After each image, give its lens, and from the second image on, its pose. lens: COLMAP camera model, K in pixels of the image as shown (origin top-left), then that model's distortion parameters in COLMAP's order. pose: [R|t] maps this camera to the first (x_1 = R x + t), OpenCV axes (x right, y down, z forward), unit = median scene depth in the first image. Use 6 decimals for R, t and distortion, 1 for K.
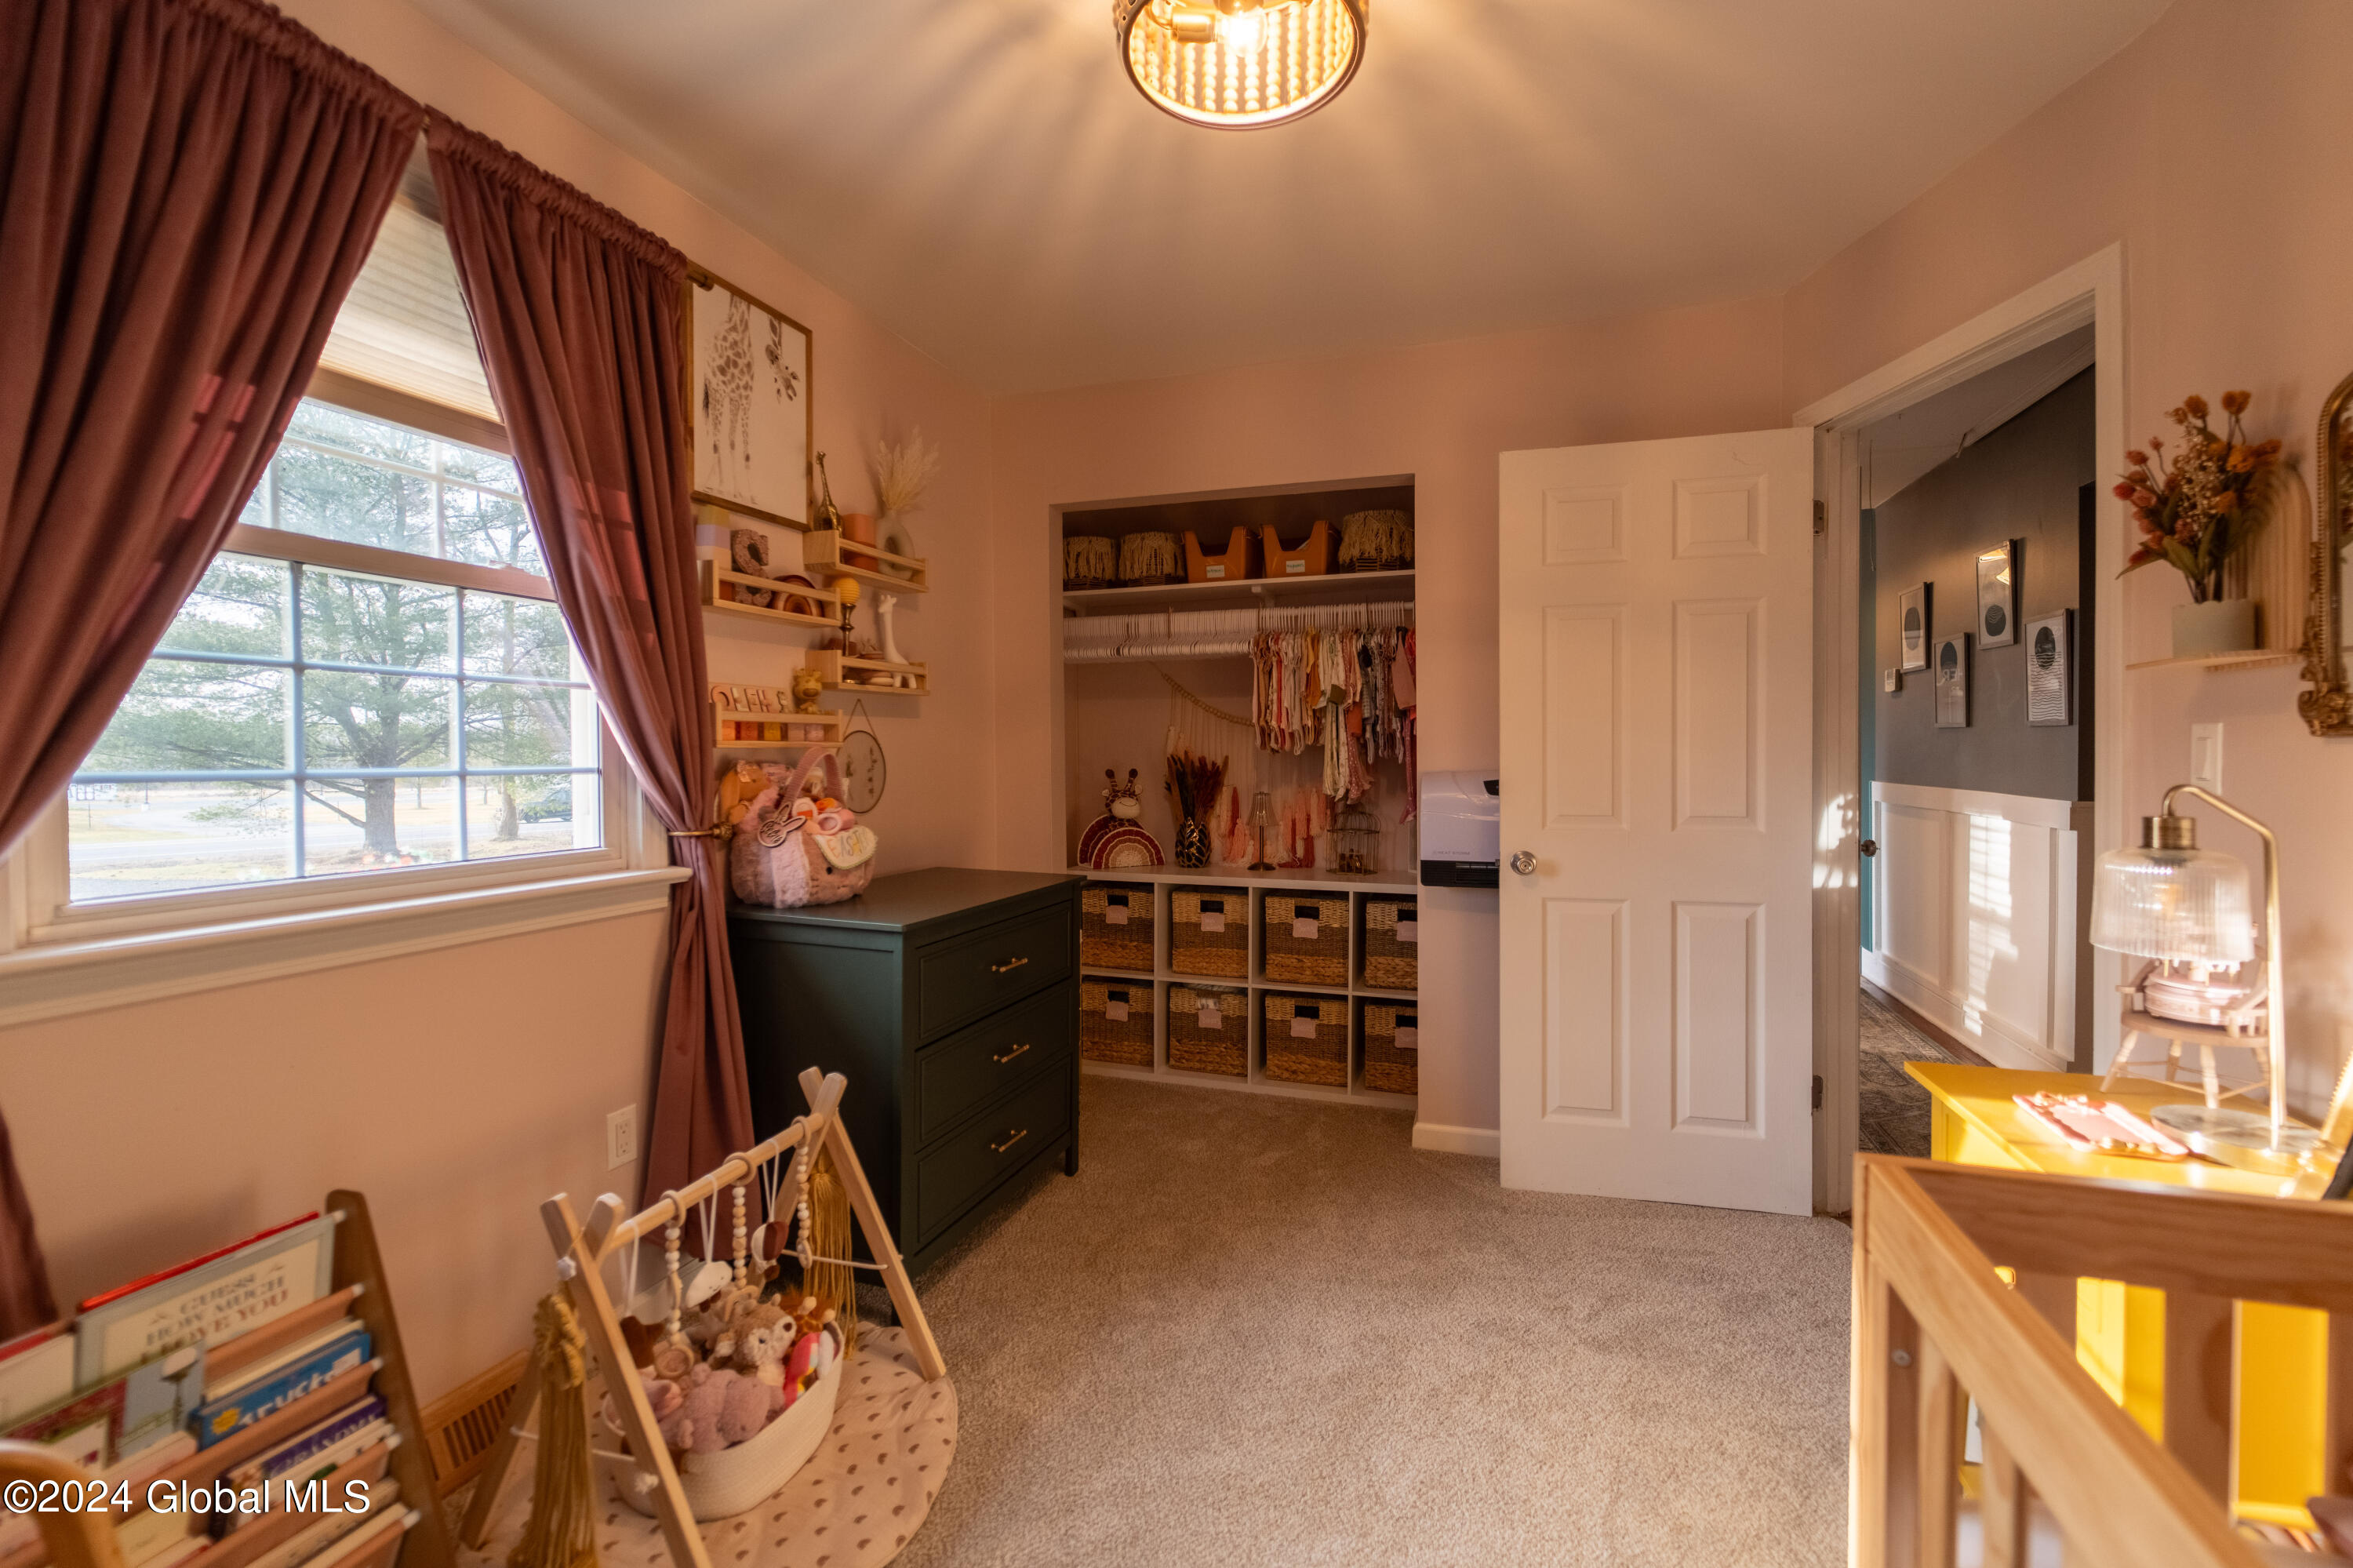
lens RADIAL K [[967.5, 0, 1150.7], [0, 967.5, 761.4], [0, 0, 1]] dist [-0.000179, 0.000247]
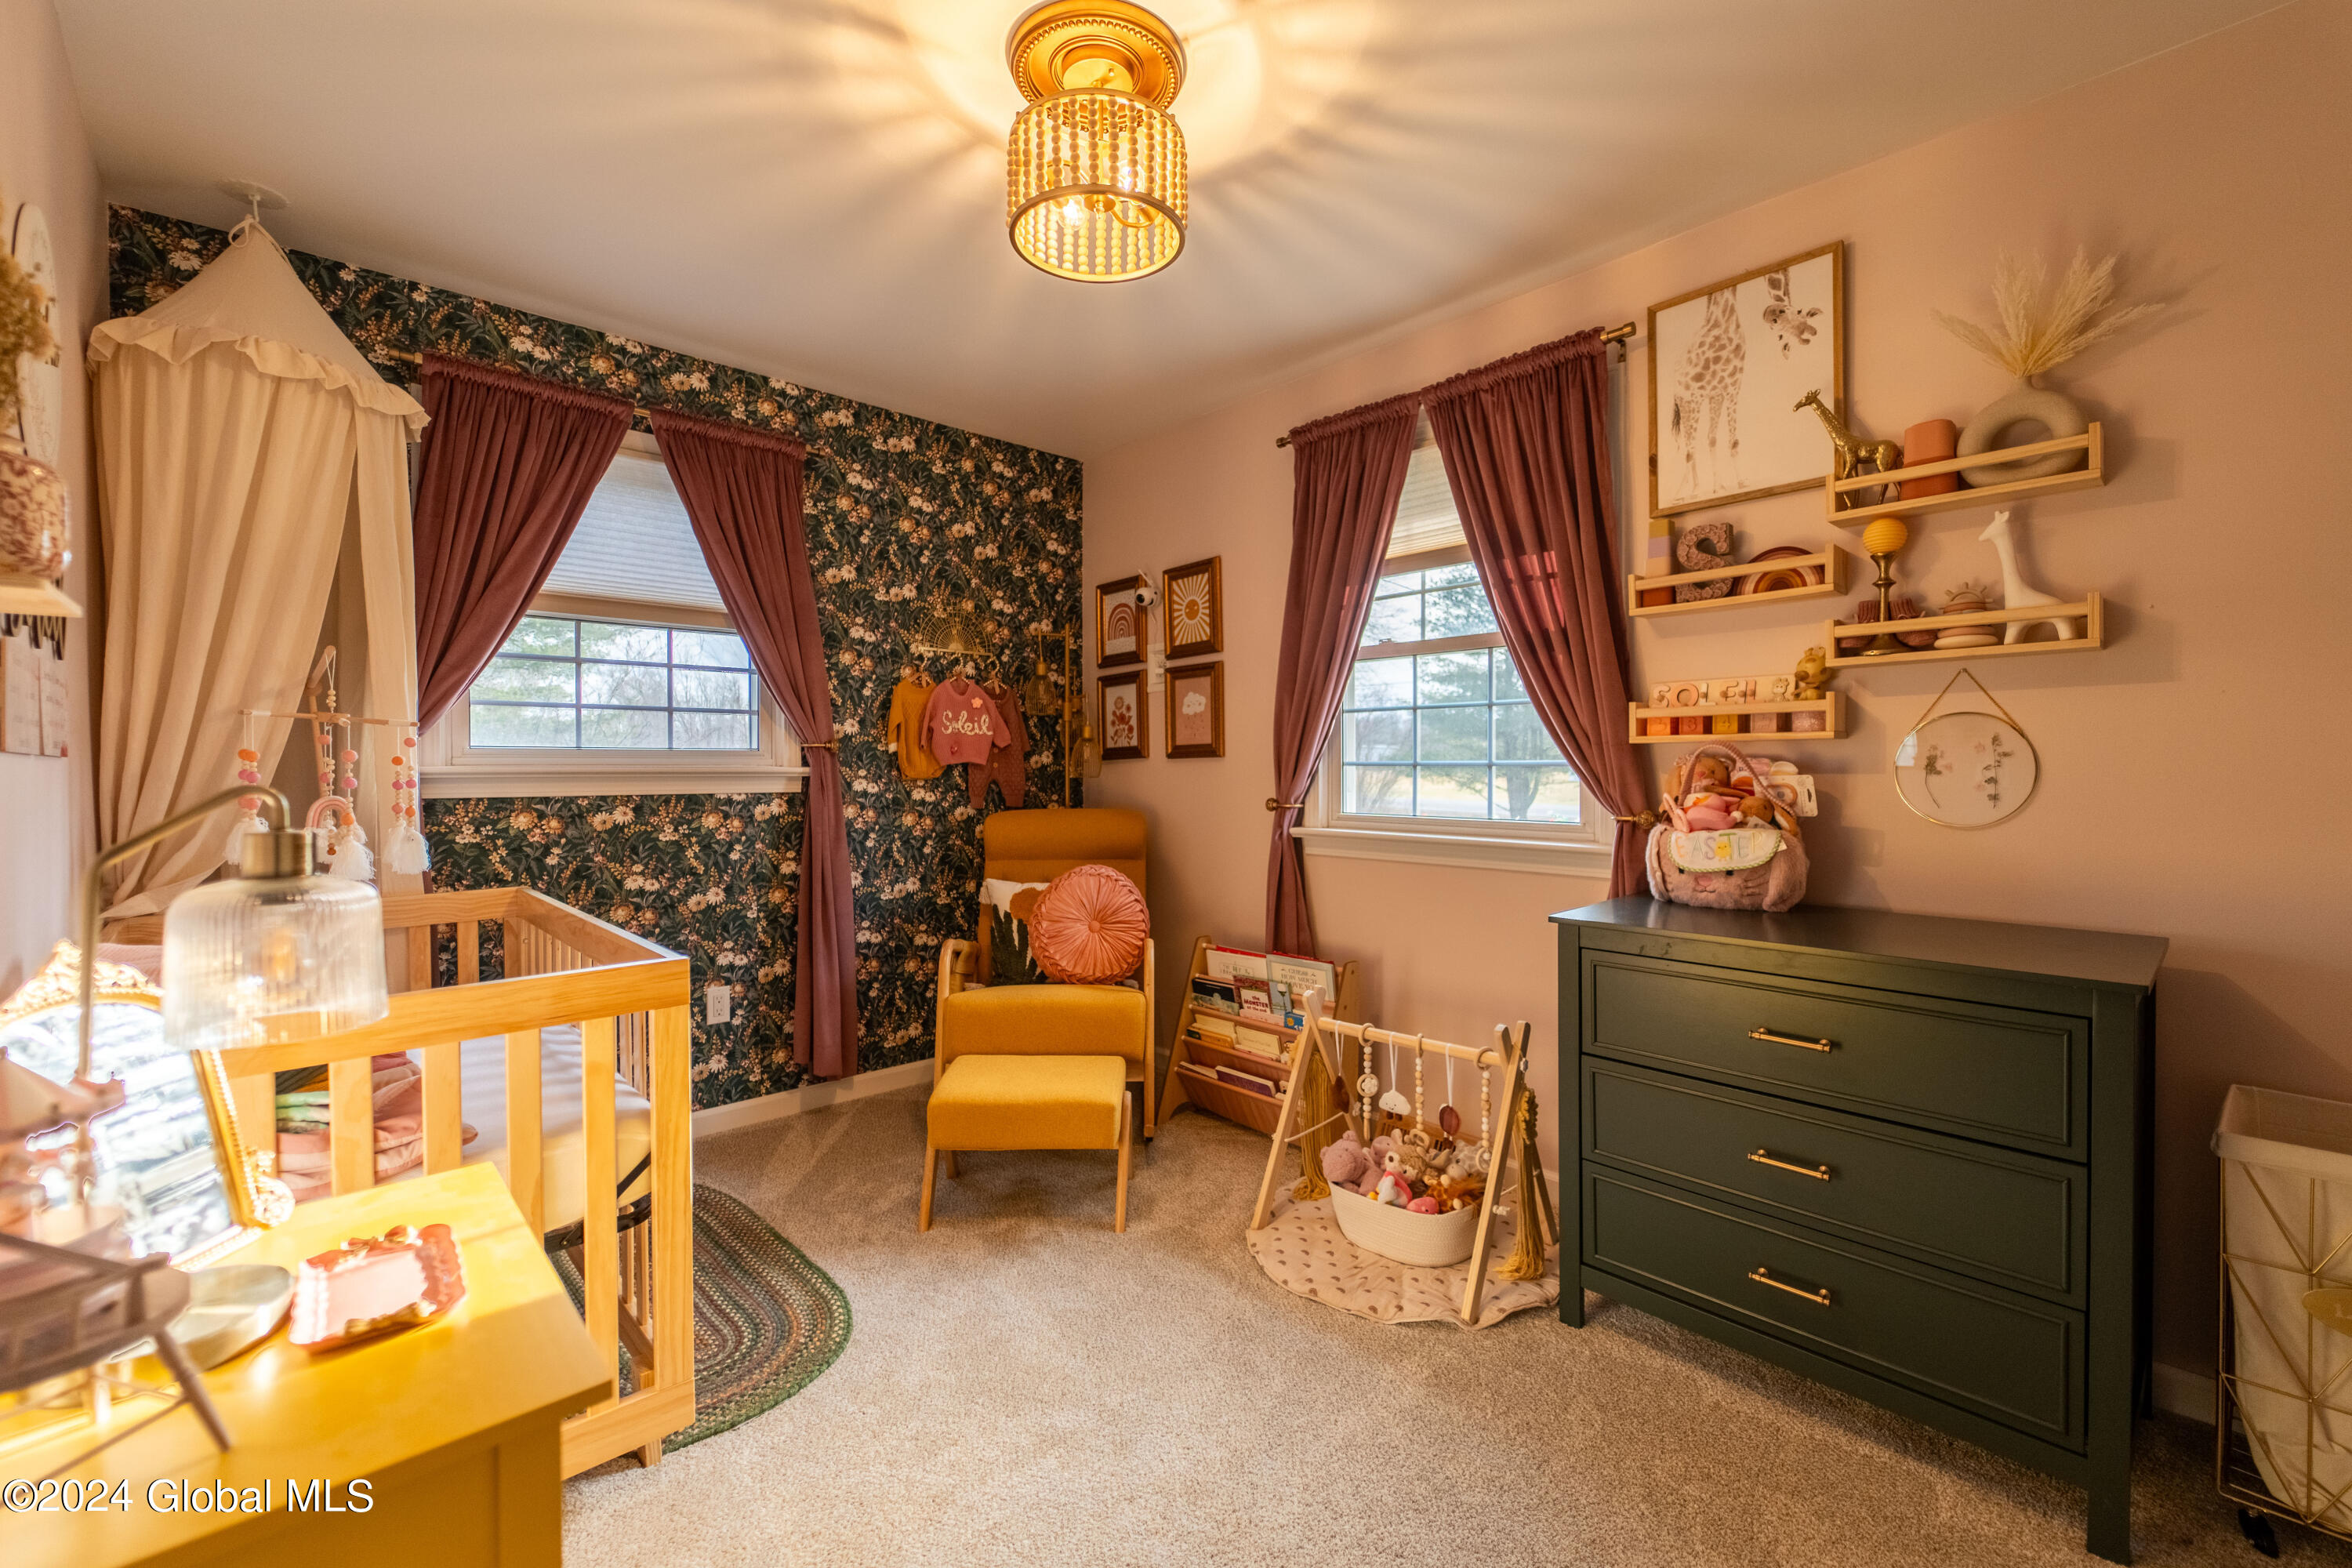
lens RADIAL K [[967.1, 0, 1150.3], [0, 967.1, 761.5], [0, 0, 1]] dist [-0.000179, 0.000247]
pose [[-0.451392, -0.002919, -0.892321, 0.716431], [-0.004805, 0.999988, -0.000841, 0.008323], [0.892313, 0.003908, -0.451401, 0.917853]]
